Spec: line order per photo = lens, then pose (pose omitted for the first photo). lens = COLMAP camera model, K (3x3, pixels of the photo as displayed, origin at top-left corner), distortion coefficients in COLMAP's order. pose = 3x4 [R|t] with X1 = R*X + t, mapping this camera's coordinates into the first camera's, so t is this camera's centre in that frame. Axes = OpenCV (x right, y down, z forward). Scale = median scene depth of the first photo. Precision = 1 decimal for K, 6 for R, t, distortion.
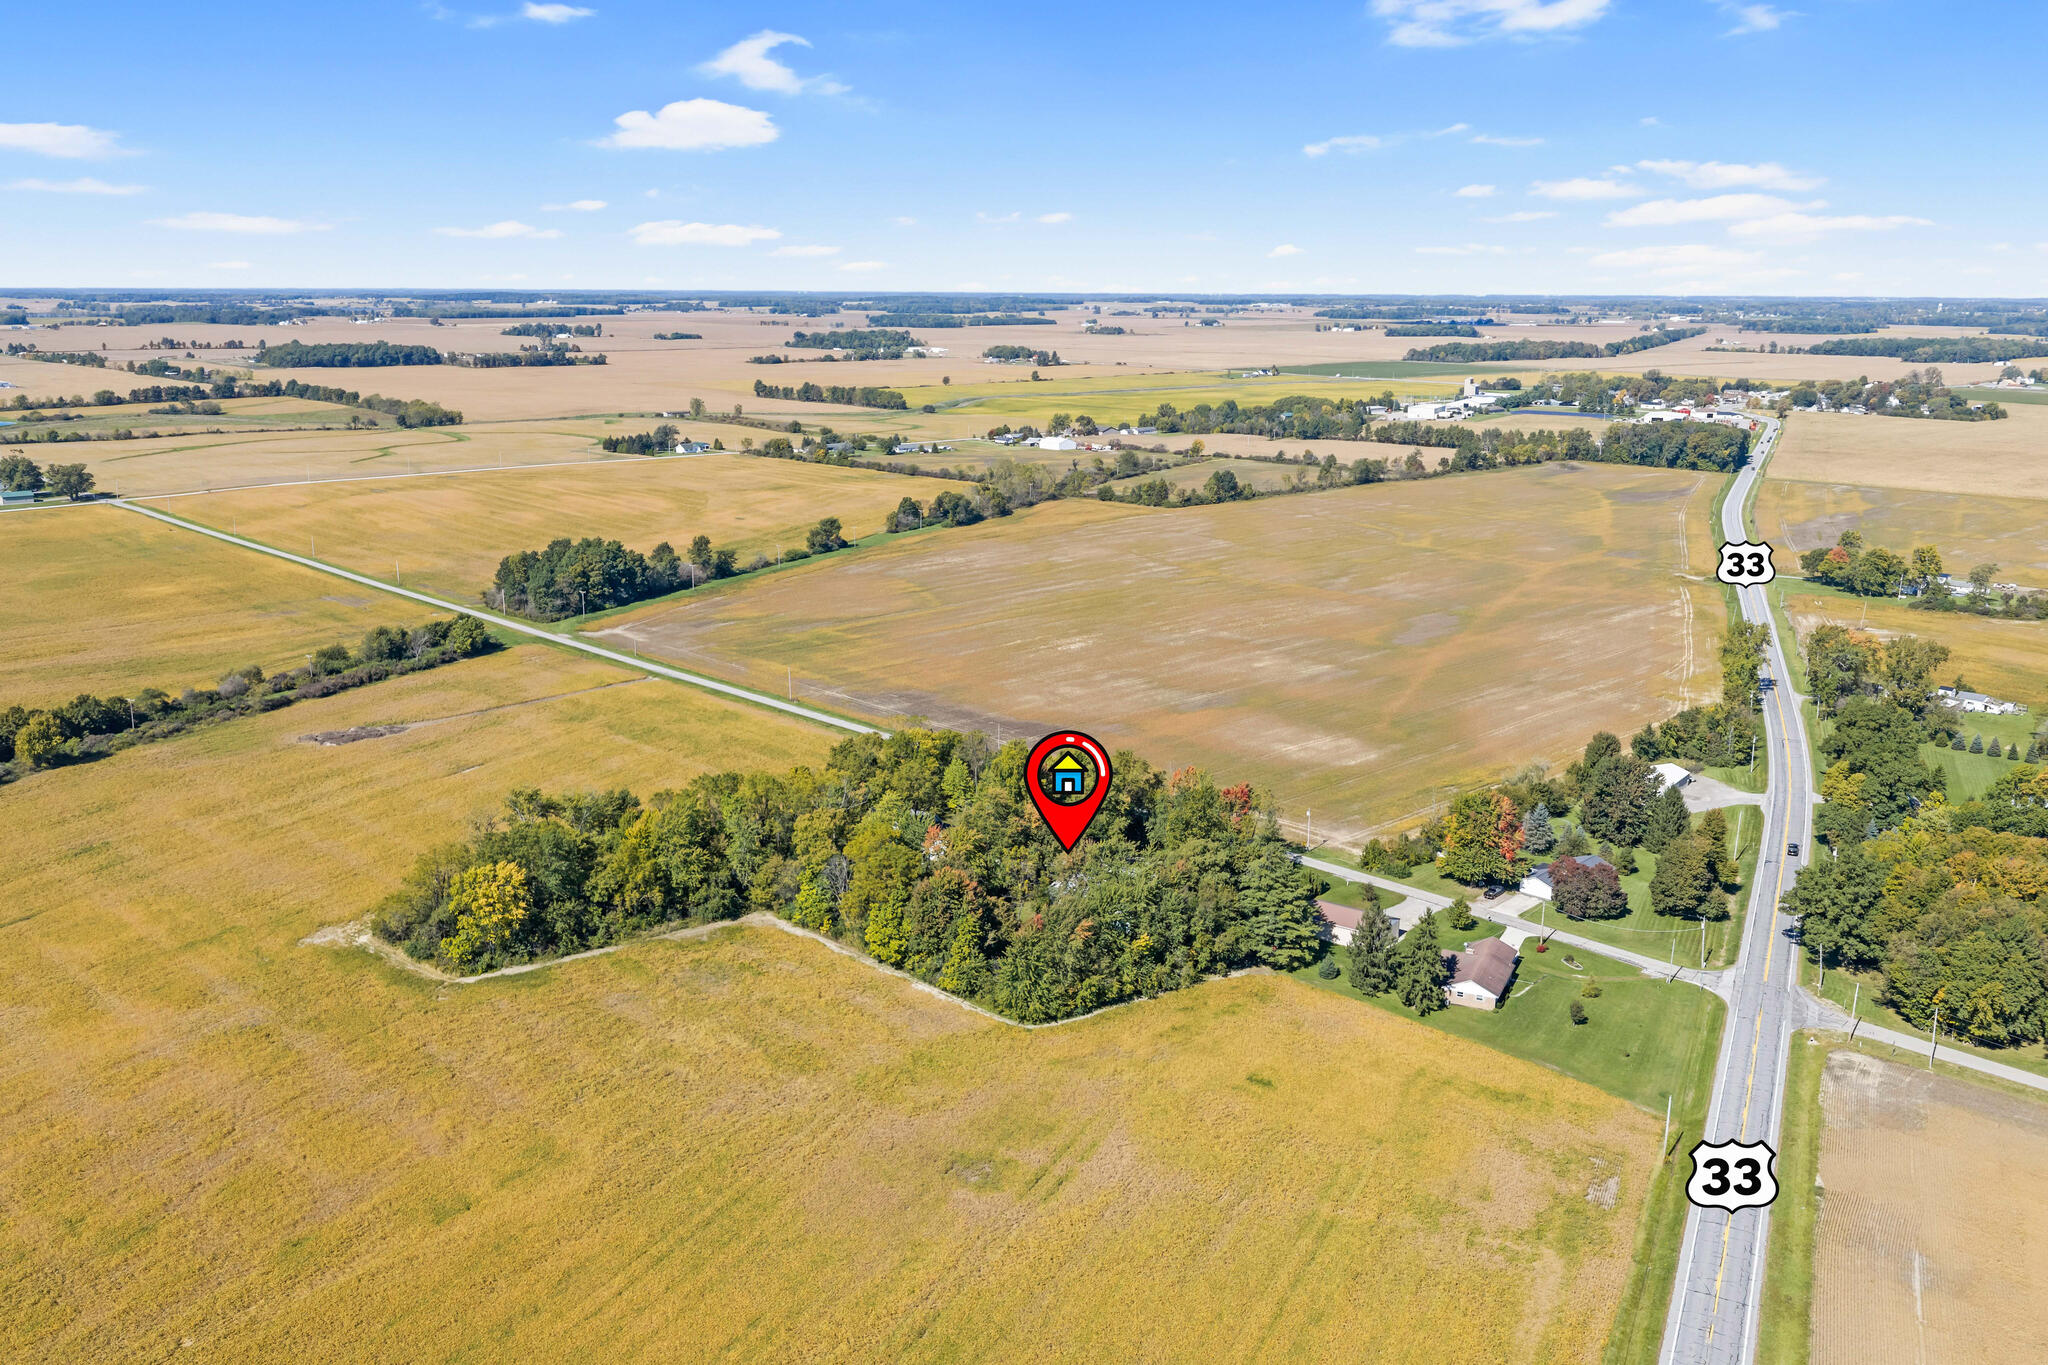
lens RADIAL K [[1683.7, 0, 1026.4], [0, 1683.7, 683.5], [0, 0, 1]] dist [0.030538, -0.044978]
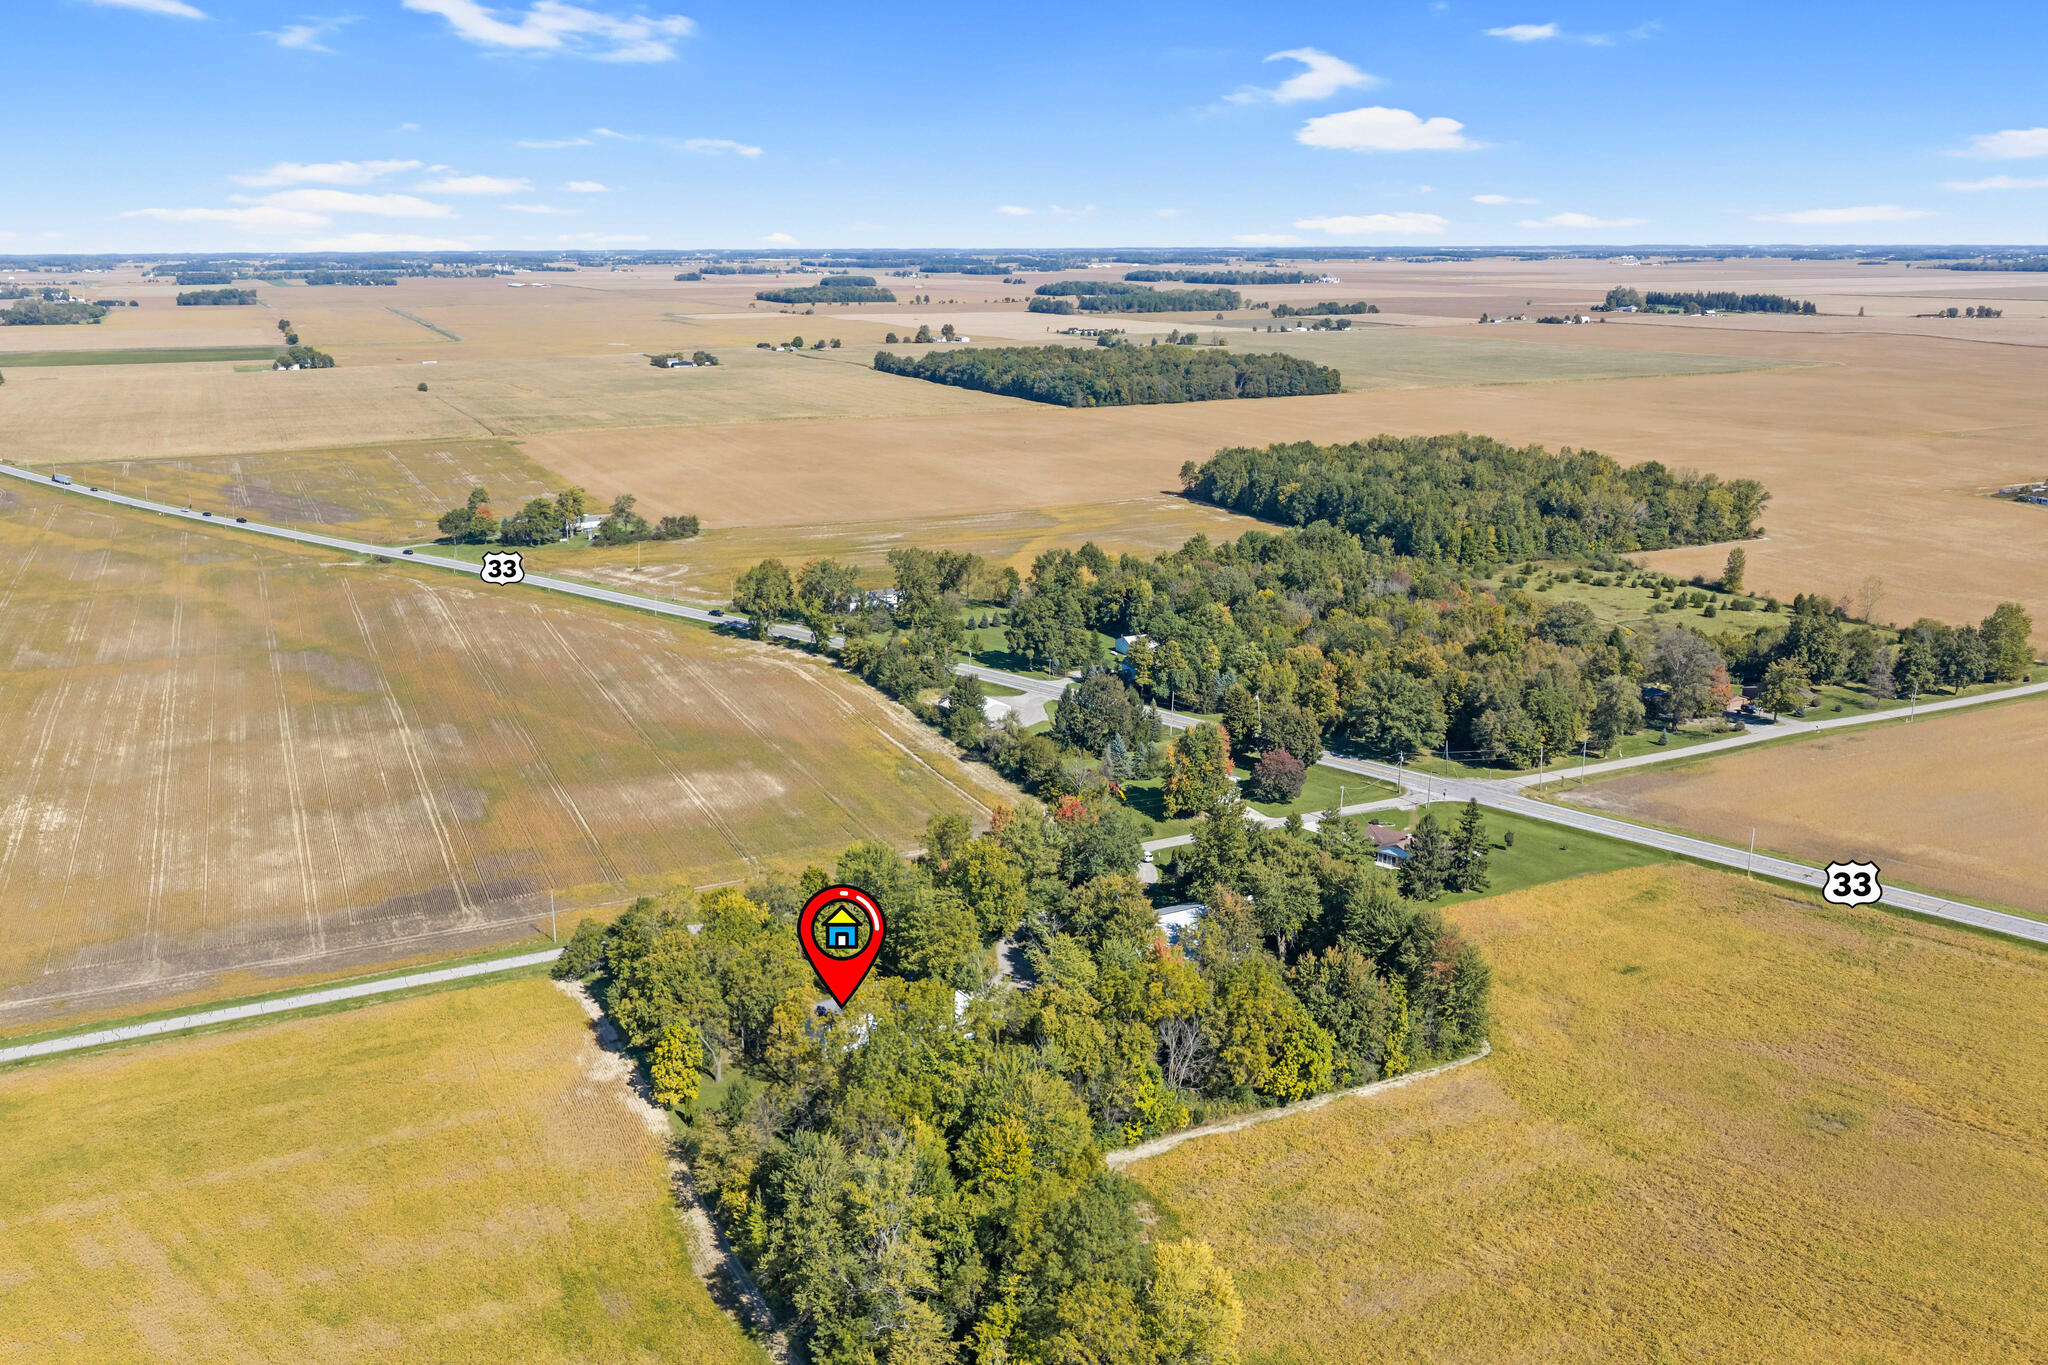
lens RADIAL K [[1683.7, 0, 1026.4], [0, 1683.7, 683.5], [0, 0, 1]] dist [0.030538, -0.044978]
pose [[0.328140, -0.250280, 0.910870, -0.776501], [0.230308, 0.956361, 0.179811, -0.188390], [-0.916124, 0.150777, 0.371462, 0.768366]]
